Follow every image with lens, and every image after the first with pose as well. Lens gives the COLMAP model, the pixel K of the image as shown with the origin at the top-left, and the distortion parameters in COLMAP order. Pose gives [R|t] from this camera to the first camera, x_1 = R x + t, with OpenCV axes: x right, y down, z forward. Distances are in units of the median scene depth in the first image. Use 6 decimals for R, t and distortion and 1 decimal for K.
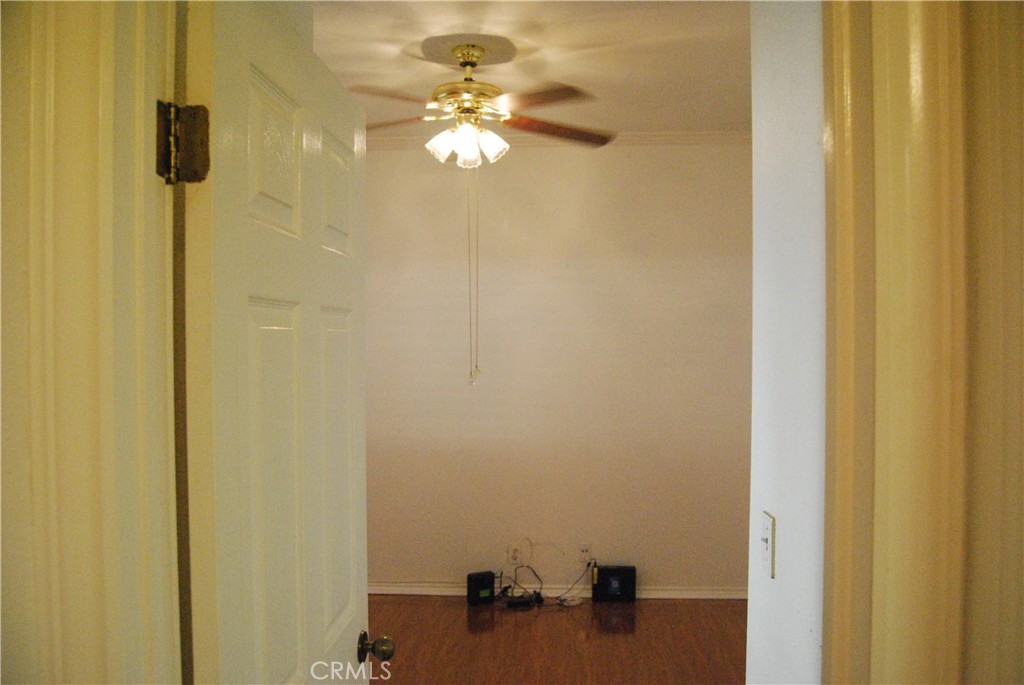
lens RADIAL K [[805.6, 0, 512.0], [0, 805.6, 342.5], [0, 0, 1]] dist [-0.078445, 0.003724]
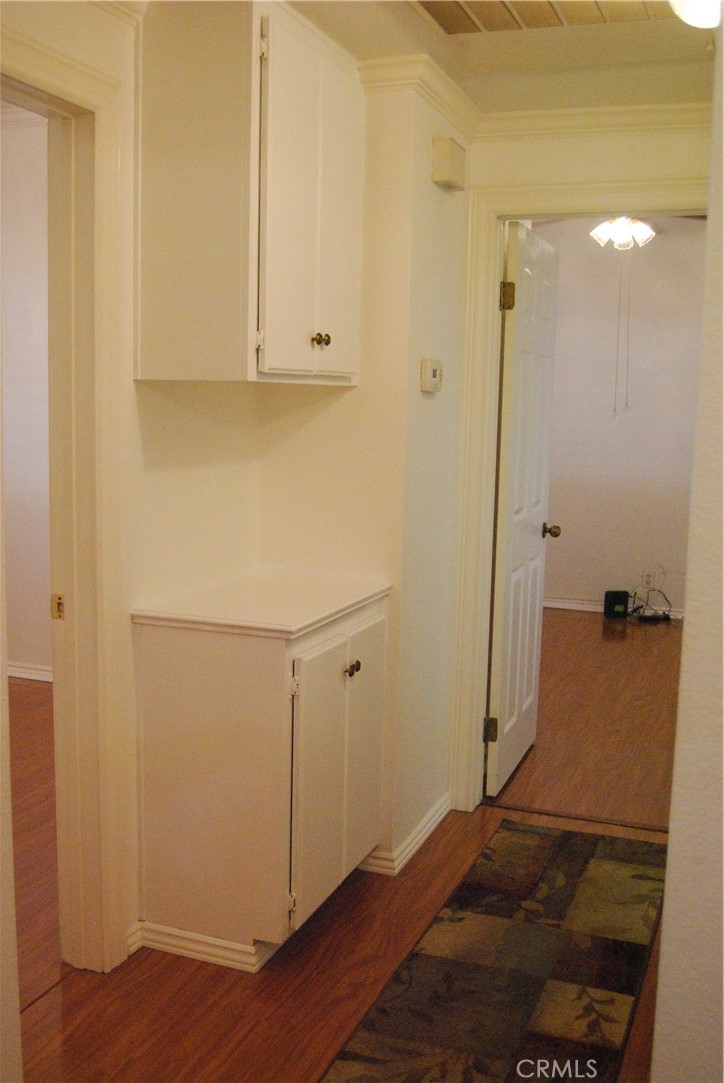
lens RADIAL K [[1085.1, 0, 362.0], [0, 1085.1, 541.5], [0, 0, 1]] dist [-0.016958, -0.006311]
pose [[0.955880, 0.063595, -0.286790, 0.054896], [-0.029508, 0.992134, 0.121653, 0.034285], [0.292270, -0.107823, 0.950238, -0.607025]]
